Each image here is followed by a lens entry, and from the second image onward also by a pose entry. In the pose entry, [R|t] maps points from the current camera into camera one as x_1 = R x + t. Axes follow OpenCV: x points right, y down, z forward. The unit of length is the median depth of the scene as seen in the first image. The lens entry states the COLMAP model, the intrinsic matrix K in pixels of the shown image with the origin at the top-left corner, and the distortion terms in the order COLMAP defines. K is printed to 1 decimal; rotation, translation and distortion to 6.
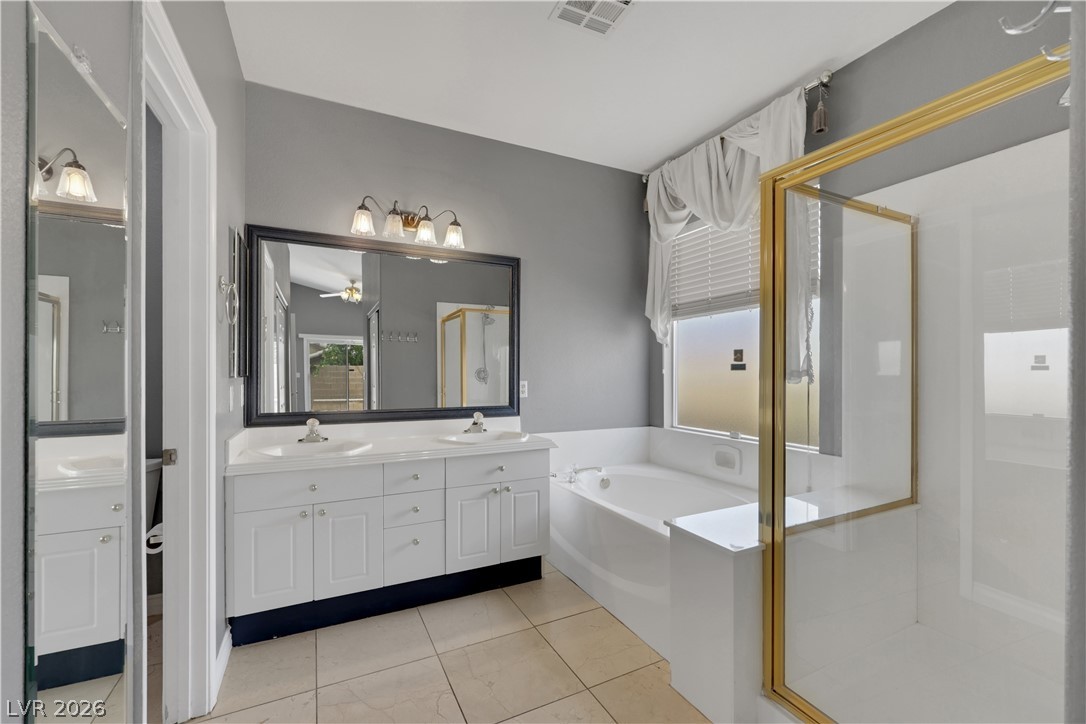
lens RADIAL K [[442.0, 0, 541.5], [0, 442.0, 366.7], [0, 0, 1]] dist [-0.001655, -0.000290]
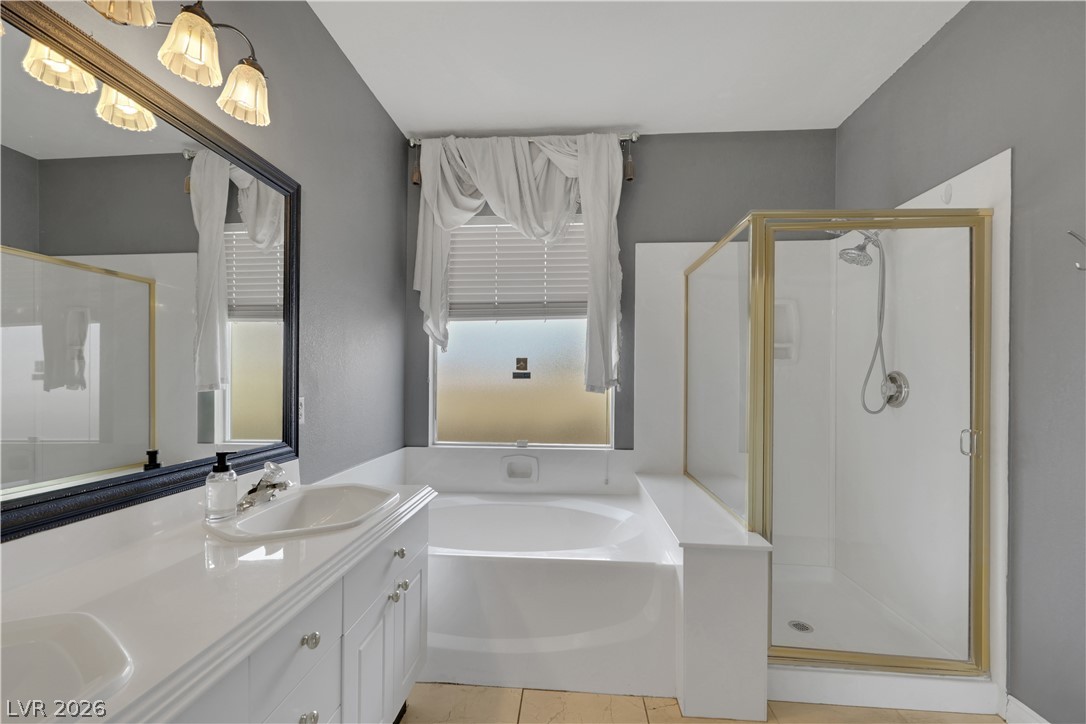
lens RADIAL K [[442.0, 0, 544.1], [0, 442.0, 372.0], [0, 0, 1]] dist [-0.001655, -0.000290]
pose [[0.520026, 0.013278, 0.854047, -0.384280], [-0.011038, 0.999900, -0.008824, 0.001067], [-0.854079, -0.004838, 0.520121, 0.436620]]
